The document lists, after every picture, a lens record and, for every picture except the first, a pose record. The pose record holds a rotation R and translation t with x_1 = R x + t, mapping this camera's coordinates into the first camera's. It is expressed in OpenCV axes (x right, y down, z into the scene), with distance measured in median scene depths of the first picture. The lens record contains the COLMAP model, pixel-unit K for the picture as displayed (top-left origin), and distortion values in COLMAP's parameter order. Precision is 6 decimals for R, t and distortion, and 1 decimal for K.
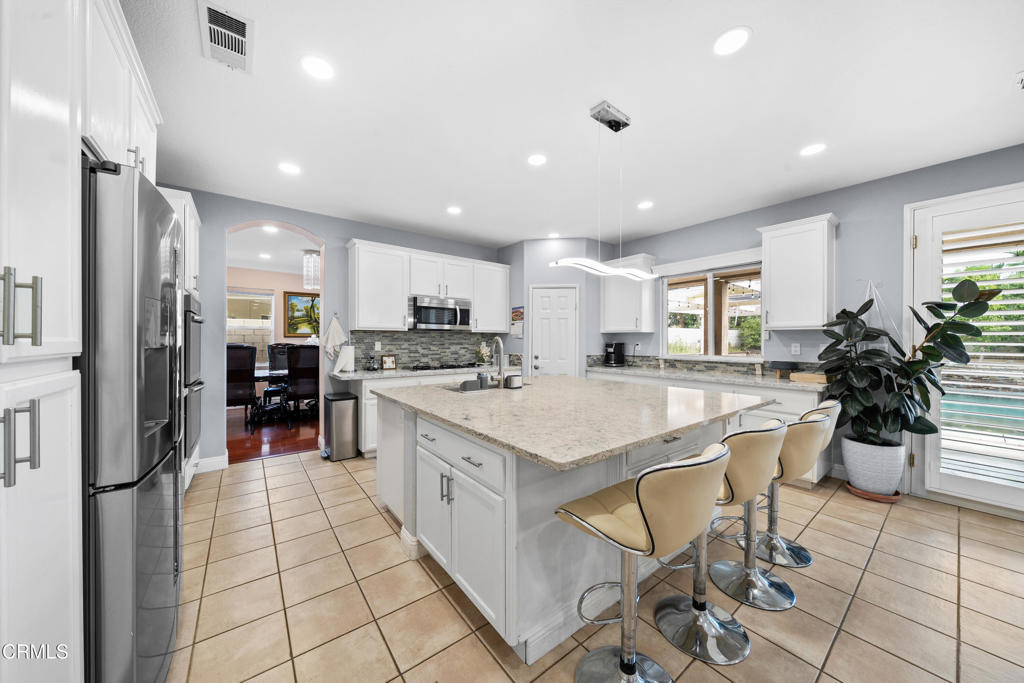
lens RADIAL K [[353.8, 0, 515.9], [0, 353.8, 341.5], [0, 0, 1]] dist [-0.000592, -0.000045]
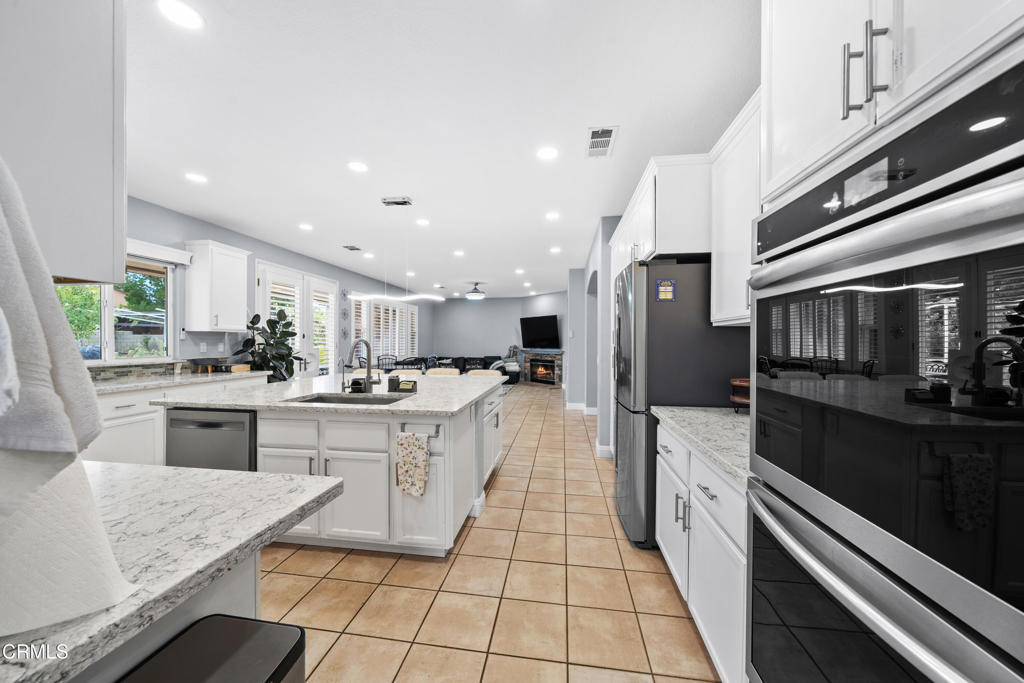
lens RADIAL K [[353.8, 0, 512.1], [0, 353.8, 341.3], [0, 0, 1]] dist [-0.000592, -0.000045]
pose [[-0.696722, -0.004145, 0.717330, -0.281901], [-0.003976, 0.999990, 0.001916, -0.002154], [-0.717331, -0.001517, -0.696731, 0.396076]]
